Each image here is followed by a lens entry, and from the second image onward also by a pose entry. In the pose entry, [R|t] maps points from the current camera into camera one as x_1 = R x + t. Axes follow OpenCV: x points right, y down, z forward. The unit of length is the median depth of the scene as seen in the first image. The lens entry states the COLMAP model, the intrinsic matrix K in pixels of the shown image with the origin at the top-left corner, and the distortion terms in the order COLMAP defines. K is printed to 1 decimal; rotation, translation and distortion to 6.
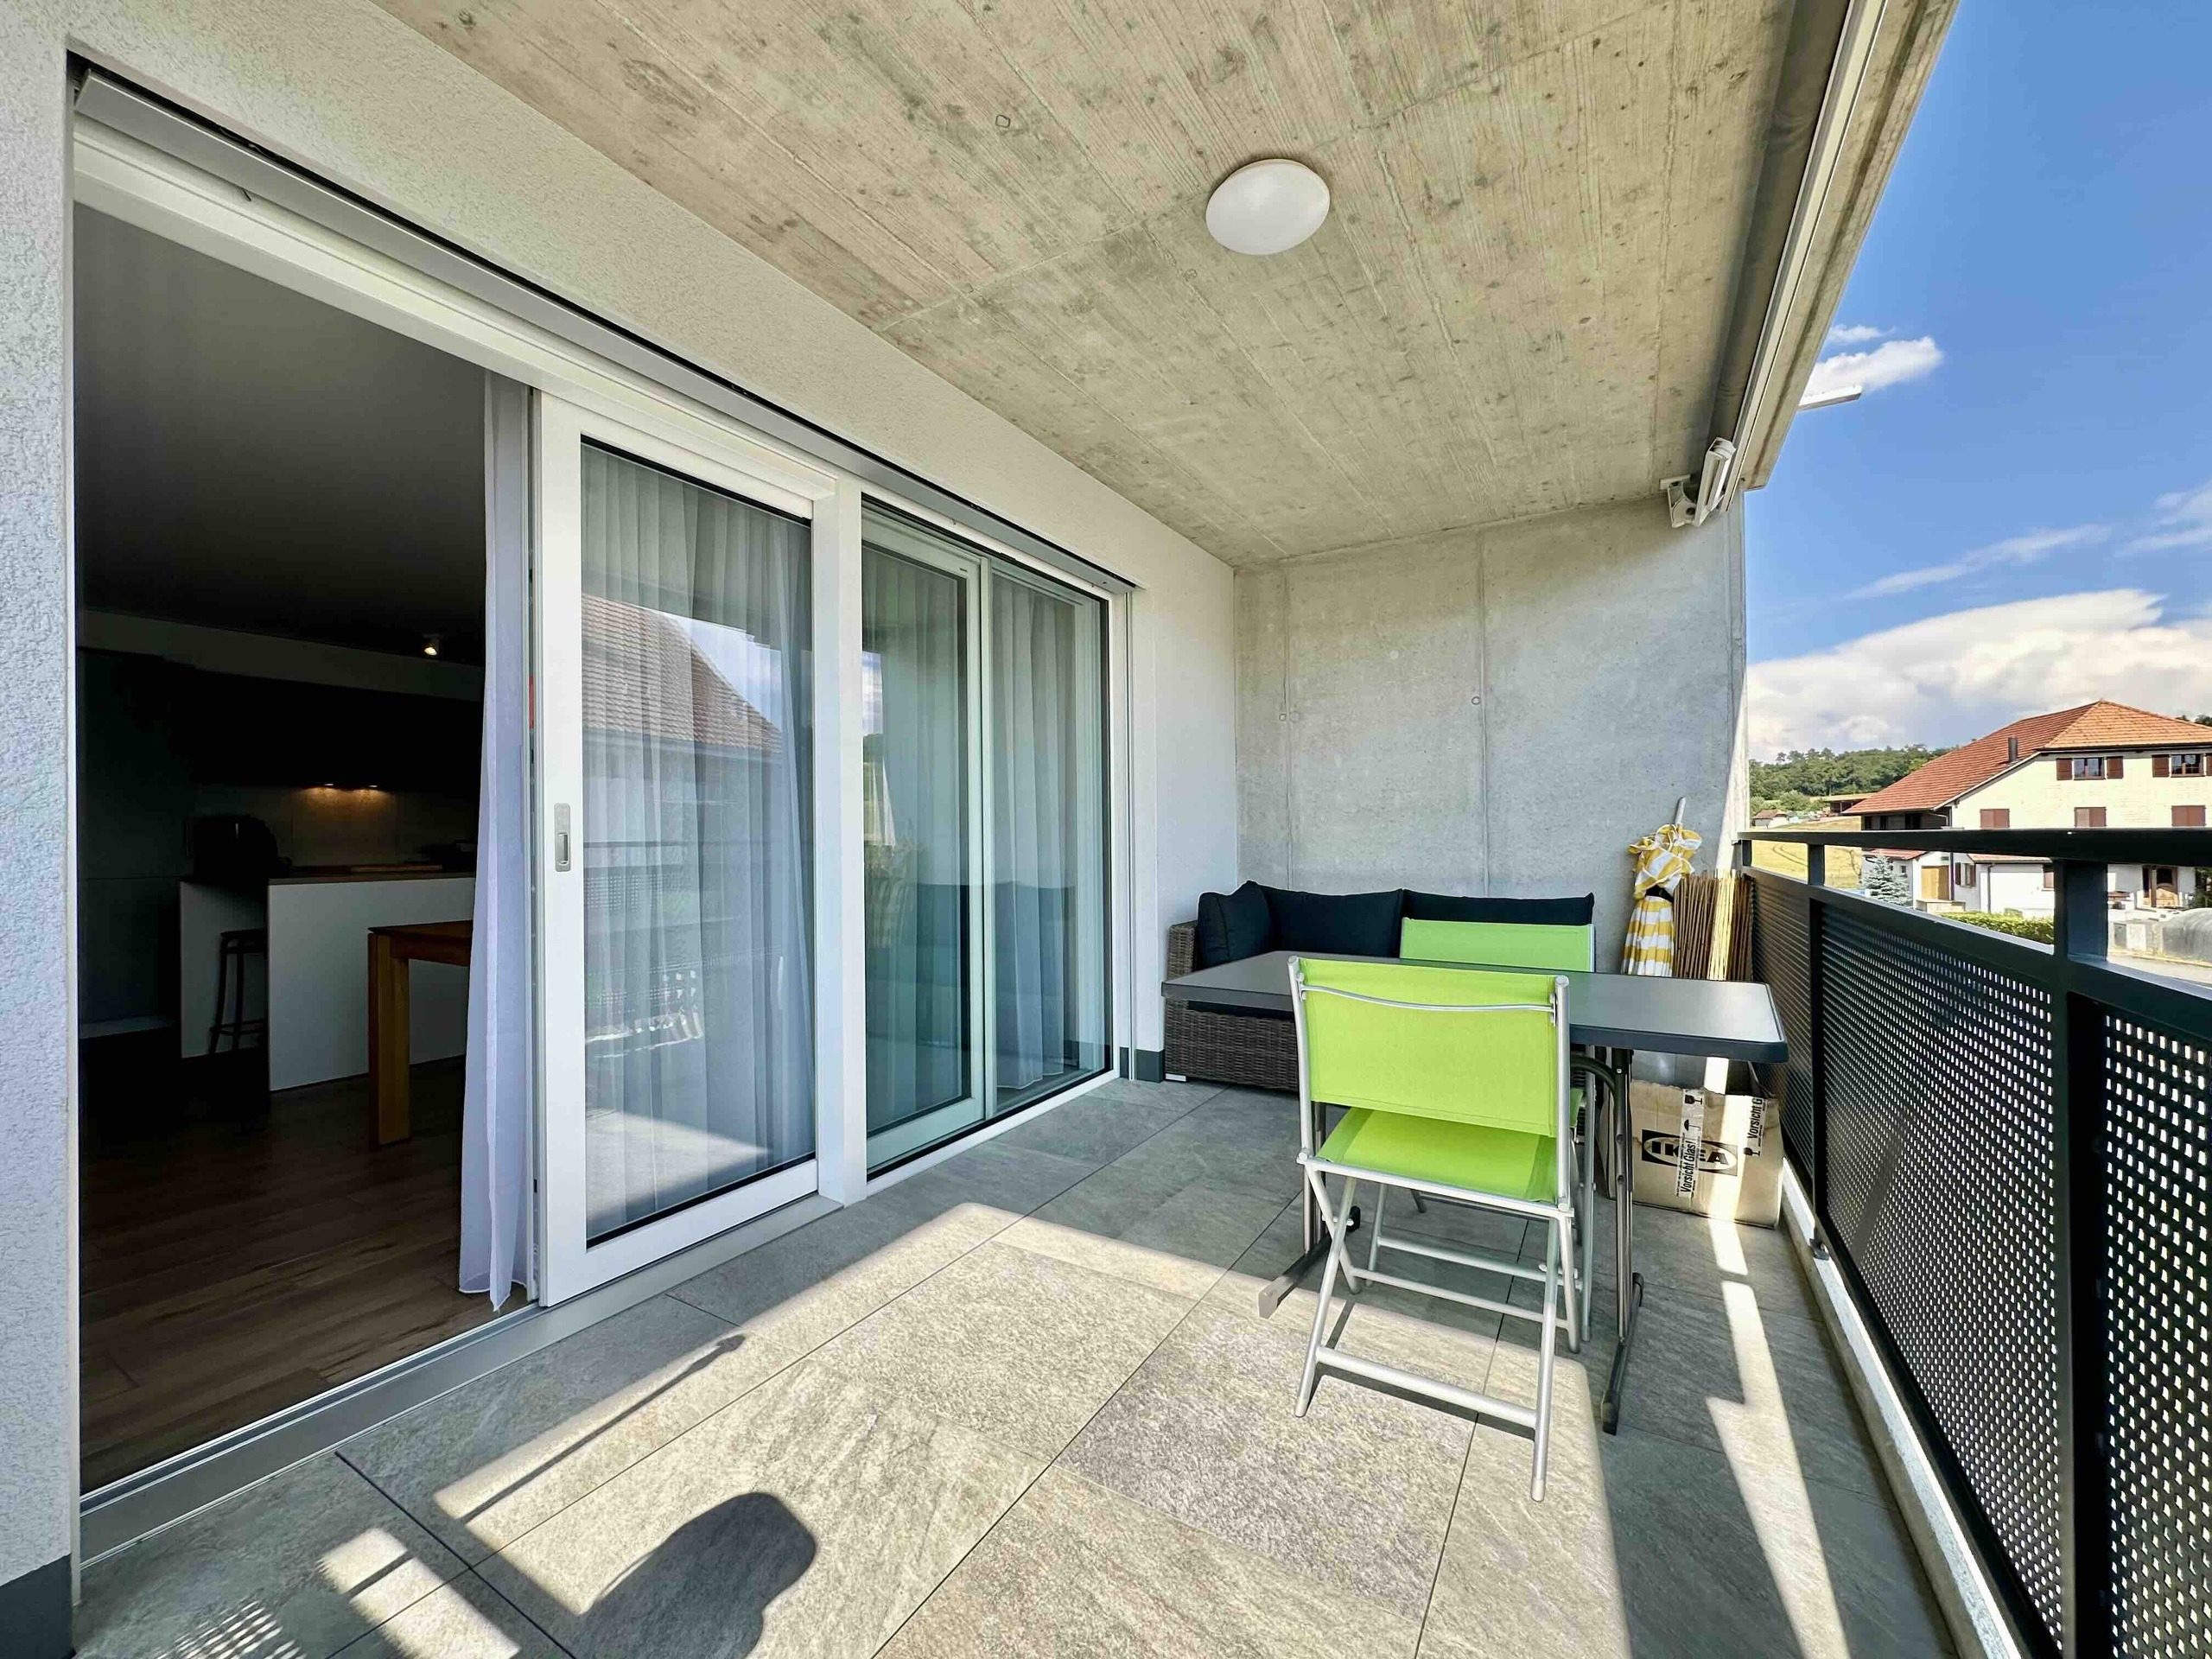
lens RADIAL K [[882.7, 0, 1106.0], [0, 882.7, 829.5], [0, 0, 1]] dist [-0.000339, 0.000138]
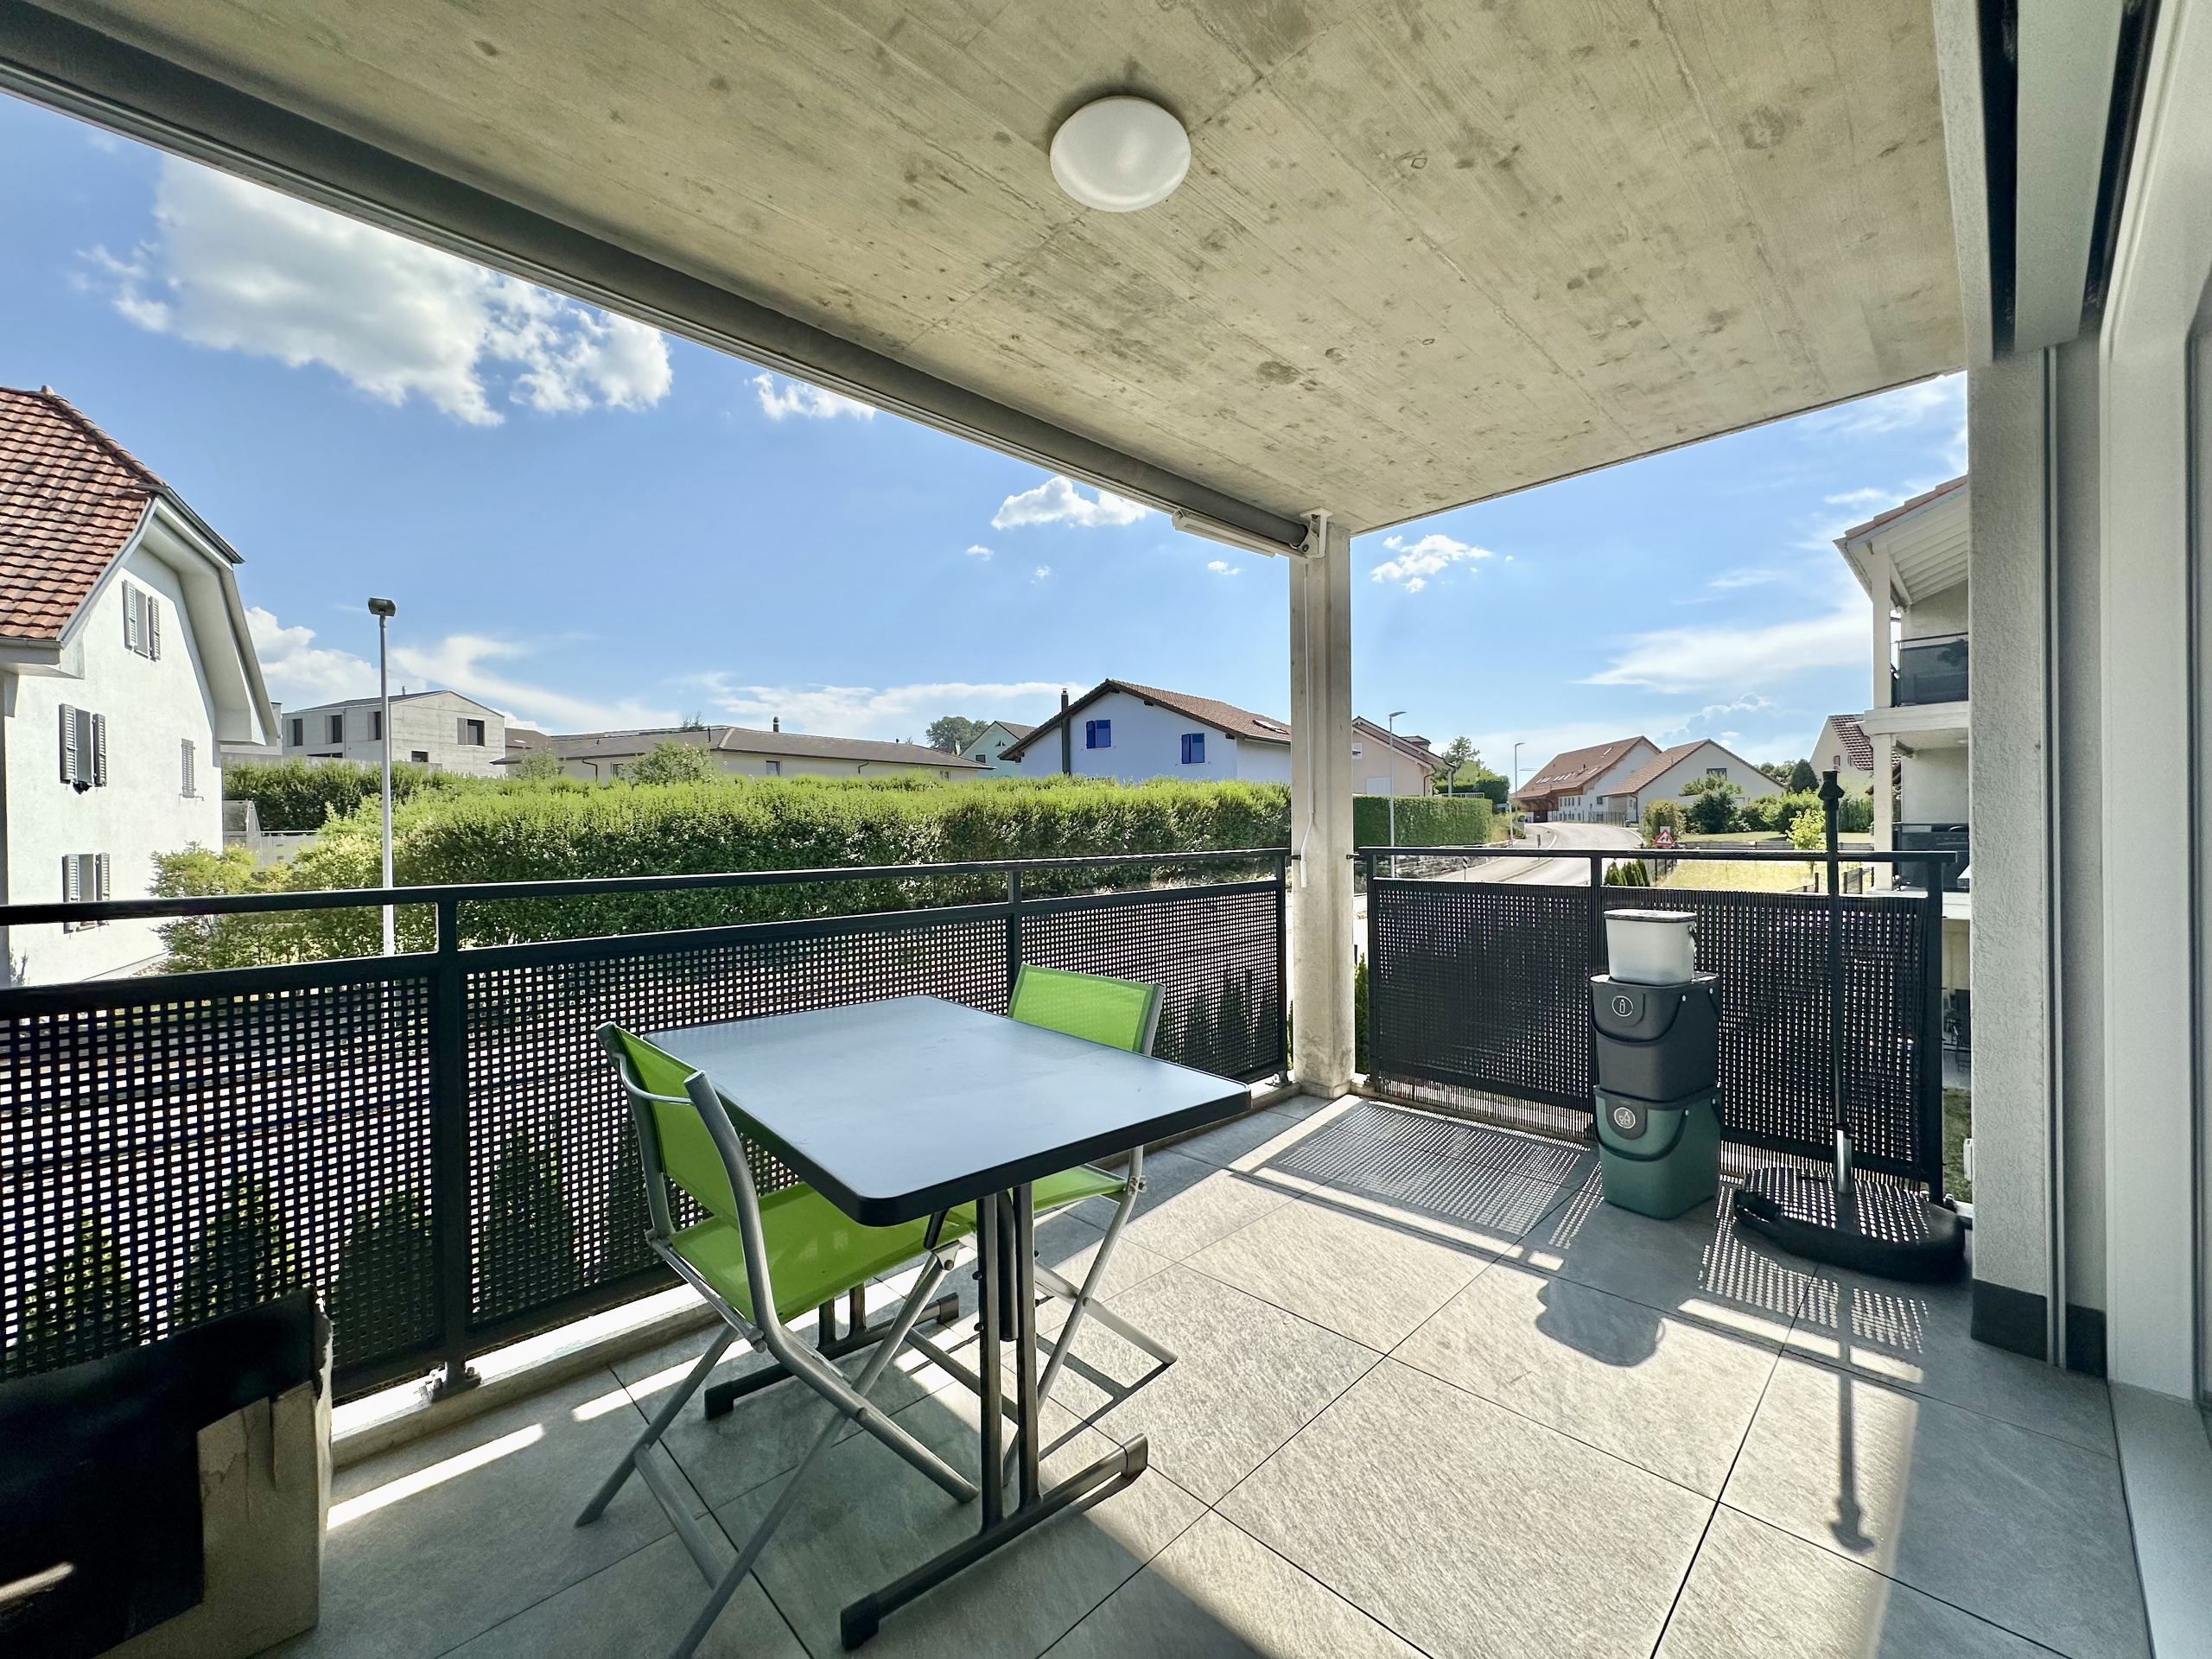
lens RADIAL K [[882.7, 0, 1106.0], [0, 882.7, 829.5], [0, 0, 1]] dist [-0.000339, 0.000138]
pose [[-0.967031, 0.022137, 0.253693, -0.010511], [0.020610, 0.999750, -0.008676, -0.043827], [-0.253822, -0.003161, -0.967246, 2.272316]]
